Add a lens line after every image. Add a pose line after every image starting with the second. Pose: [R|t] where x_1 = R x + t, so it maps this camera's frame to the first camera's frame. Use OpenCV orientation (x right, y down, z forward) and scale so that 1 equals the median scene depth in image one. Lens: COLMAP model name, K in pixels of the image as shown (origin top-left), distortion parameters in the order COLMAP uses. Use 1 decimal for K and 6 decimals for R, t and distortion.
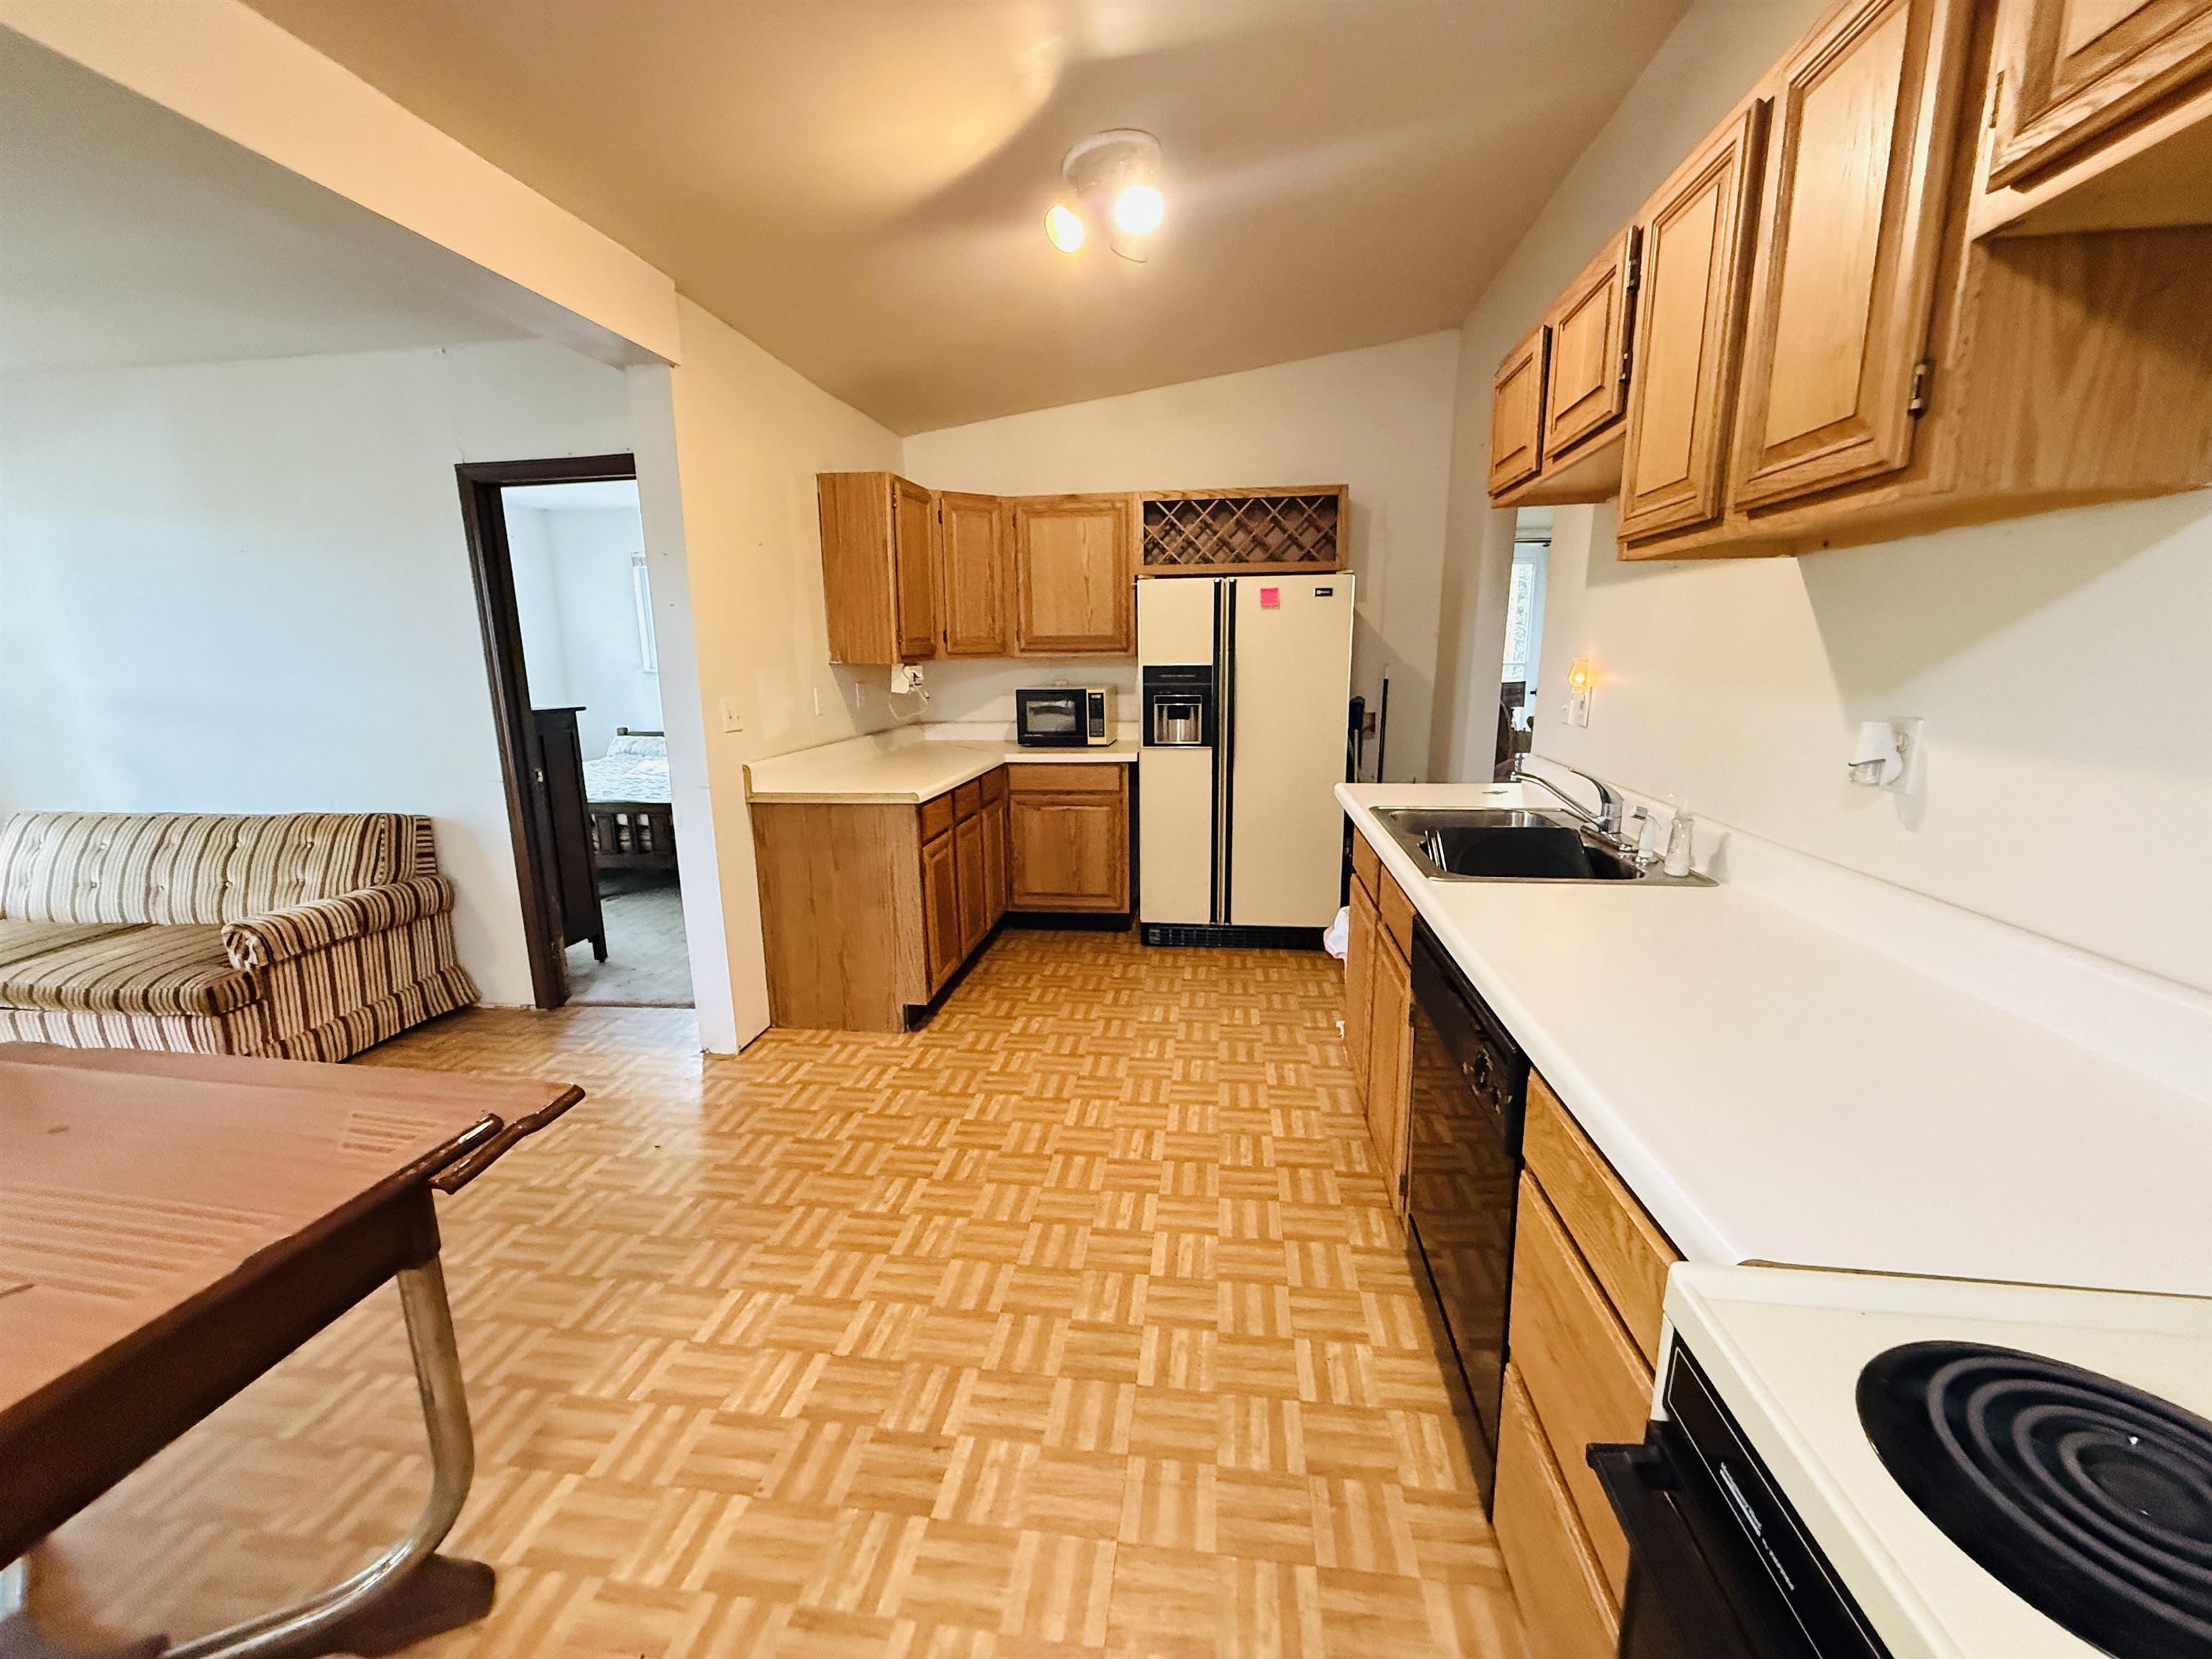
lens RADIAL K [[885.1, 0, 1106.0], [0, 885.1, 829.5], [0, 0, 1]] dist [-0.000053, 0.000353]
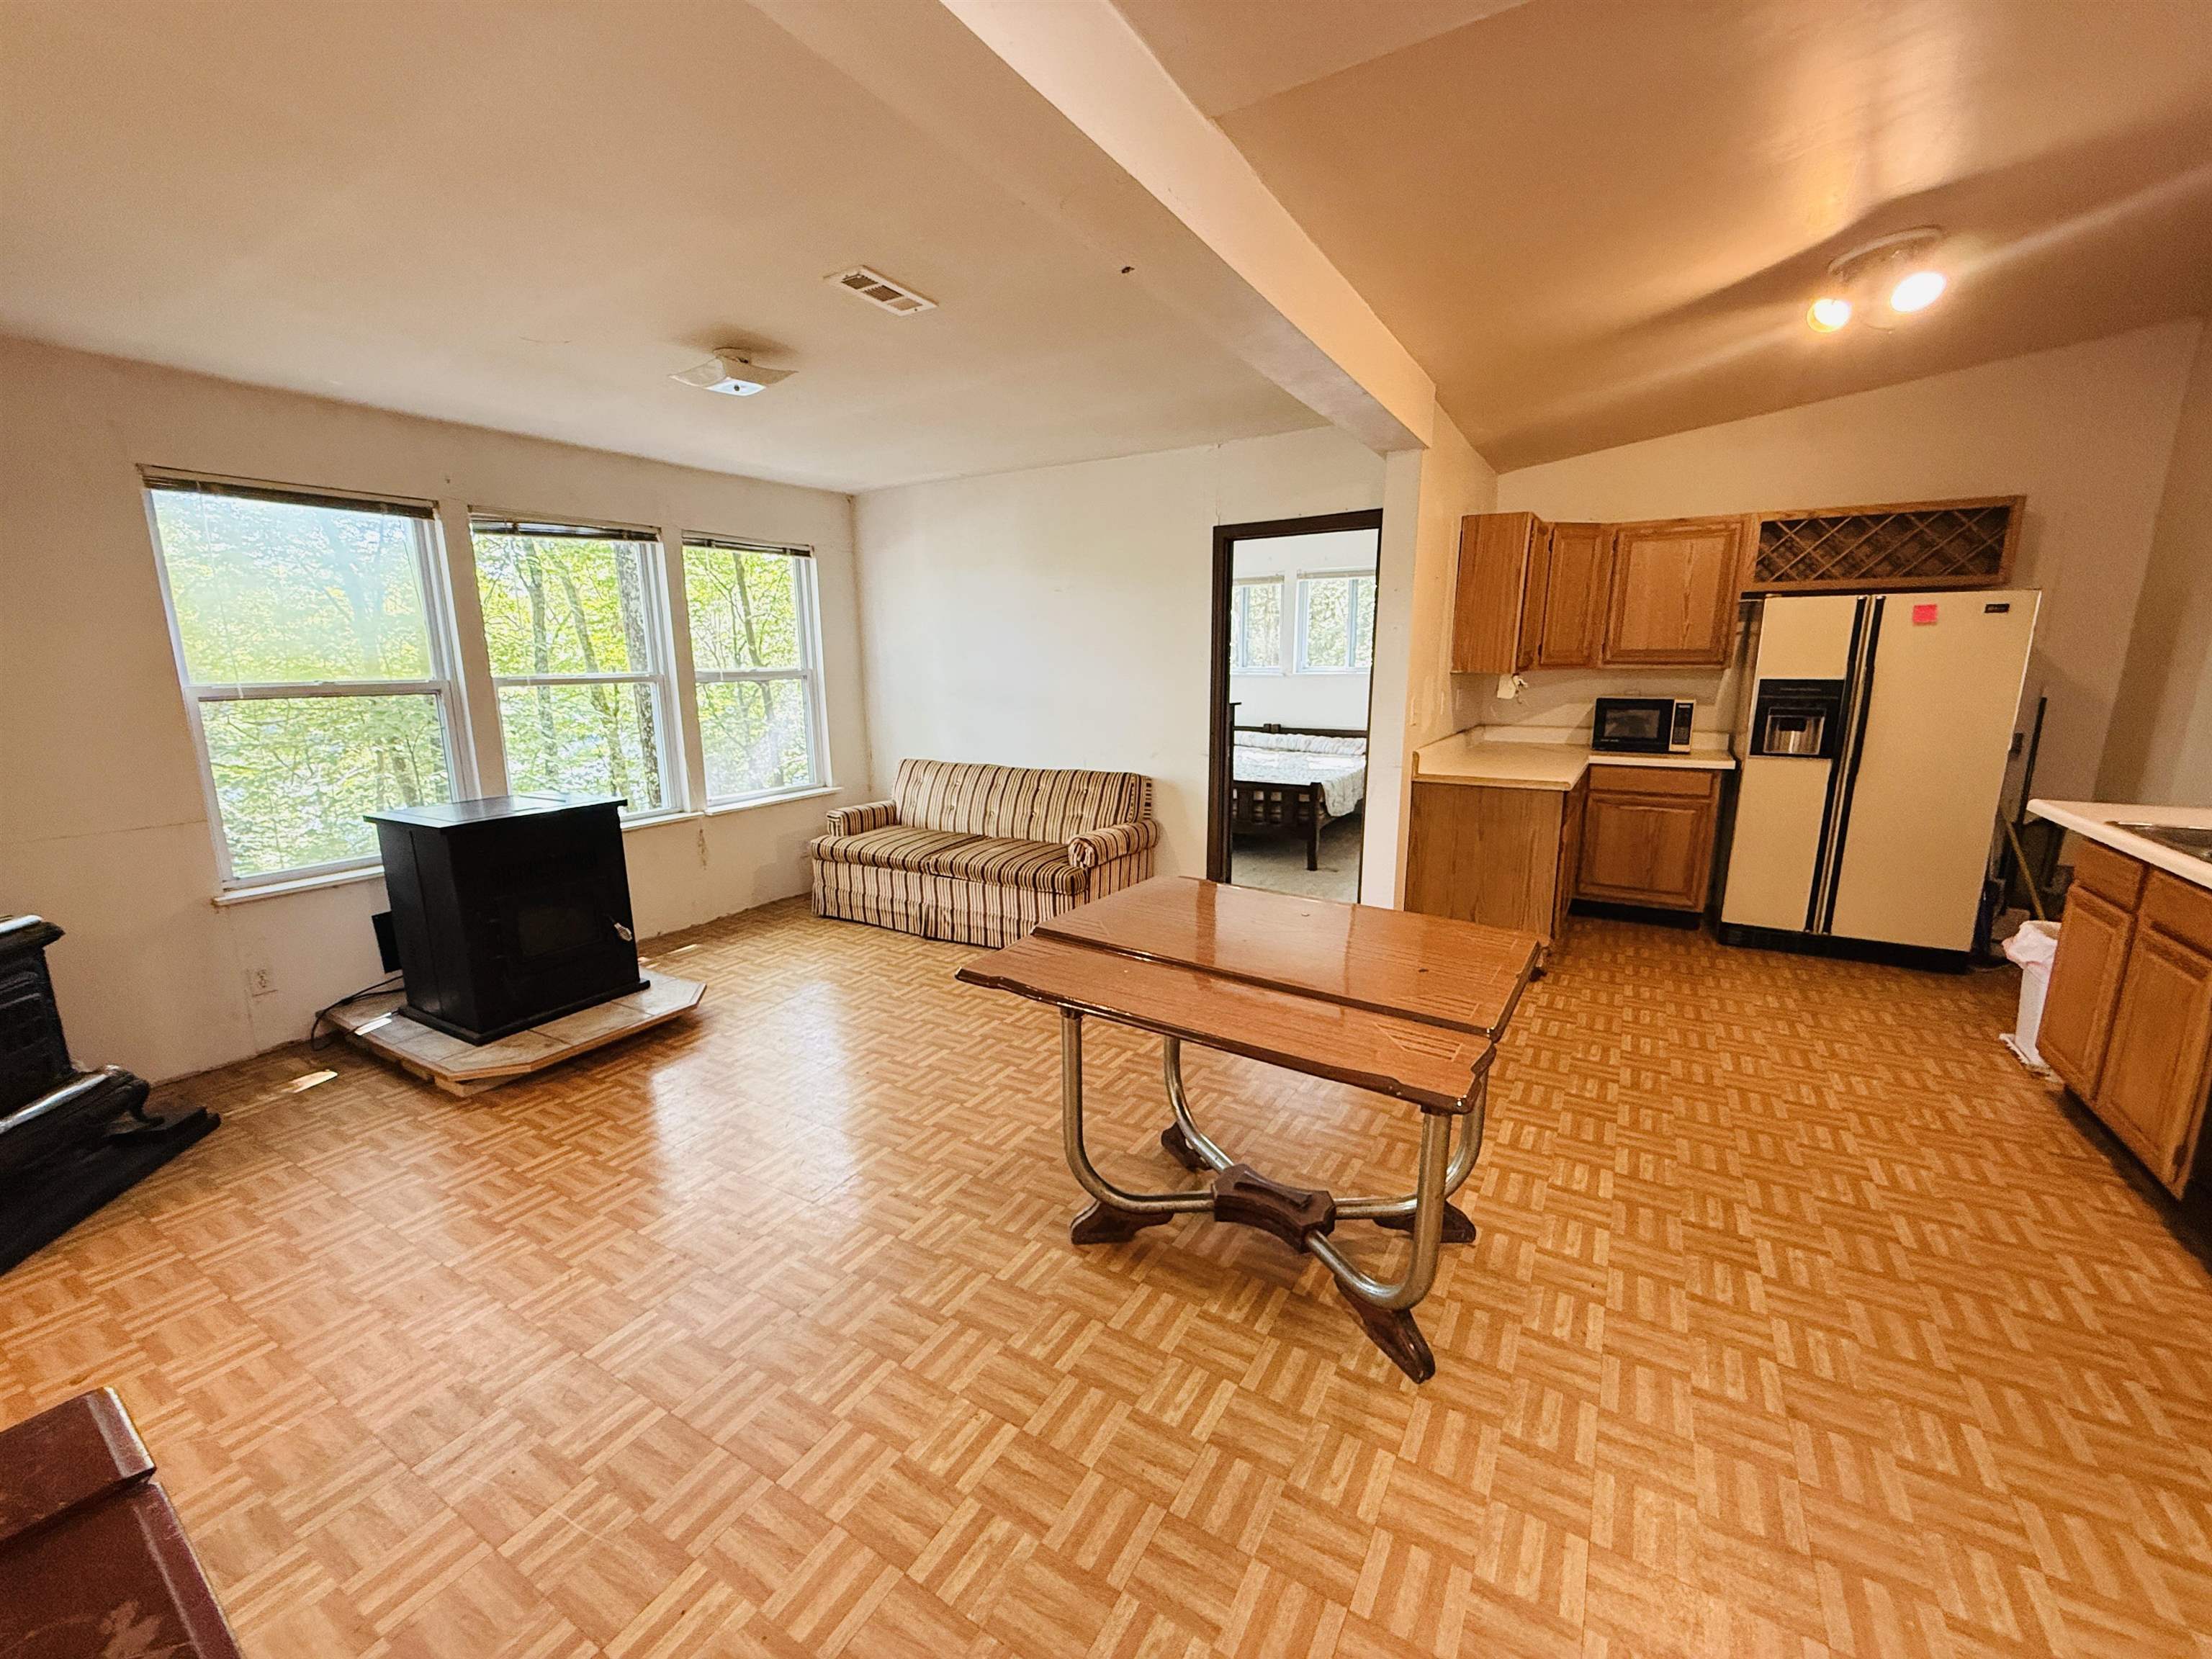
lens RADIAL K [[883.8, 0, 1106.0], [0, 883.8, 829.5], [0, 0, 1]] dist [0.000543, -0.000187]
pose [[0.917181, 0.085603, -0.389168, -0.255689], [-0.087277, 0.996094, 0.013413, 0.049932], [0.388796, 0.021663, 0.921069, -0.282961]]
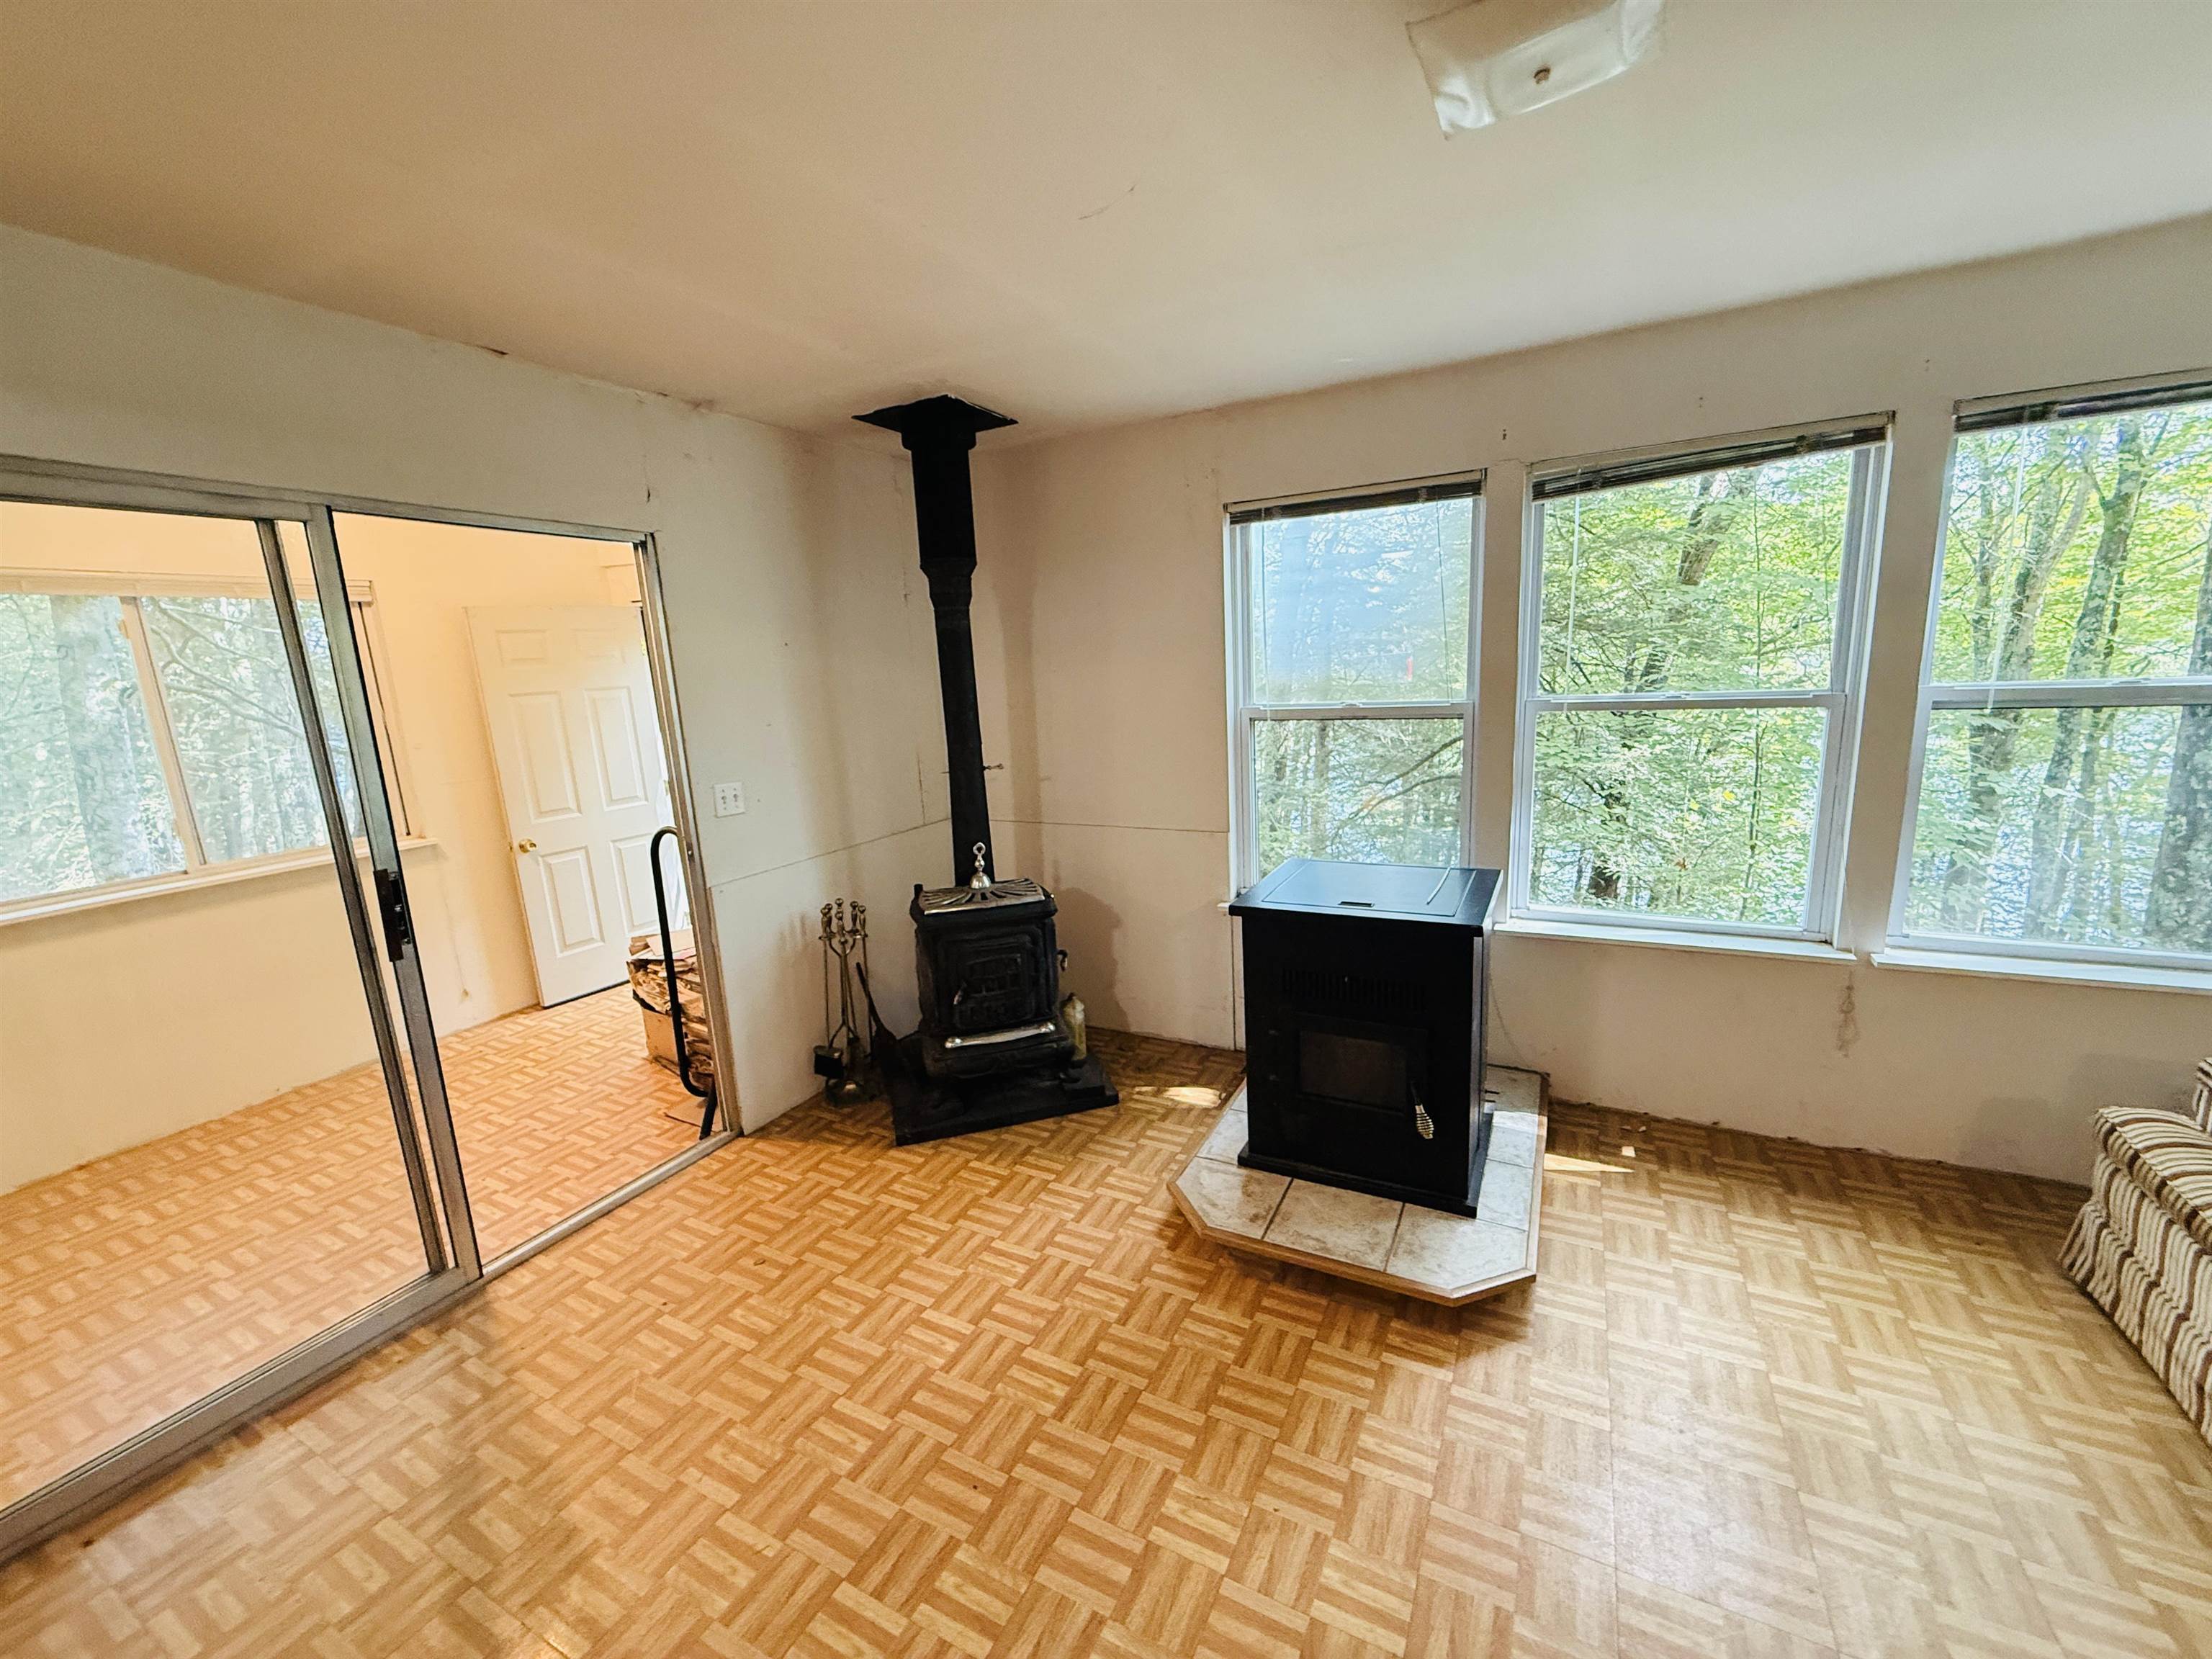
lens RADIAL K [[890.5, 0, 1104.1], [0, 890.5, 820.7], [0, 0, 1]] dist [0.000361, -0.000019]
pose [[-0.347535, 0.217739, -0.912036, -0.491344], [-0.128236, 0.952489, 0.276262, -0.119980], [0.928857, 0.212966, -0.303102, 0.316253]]
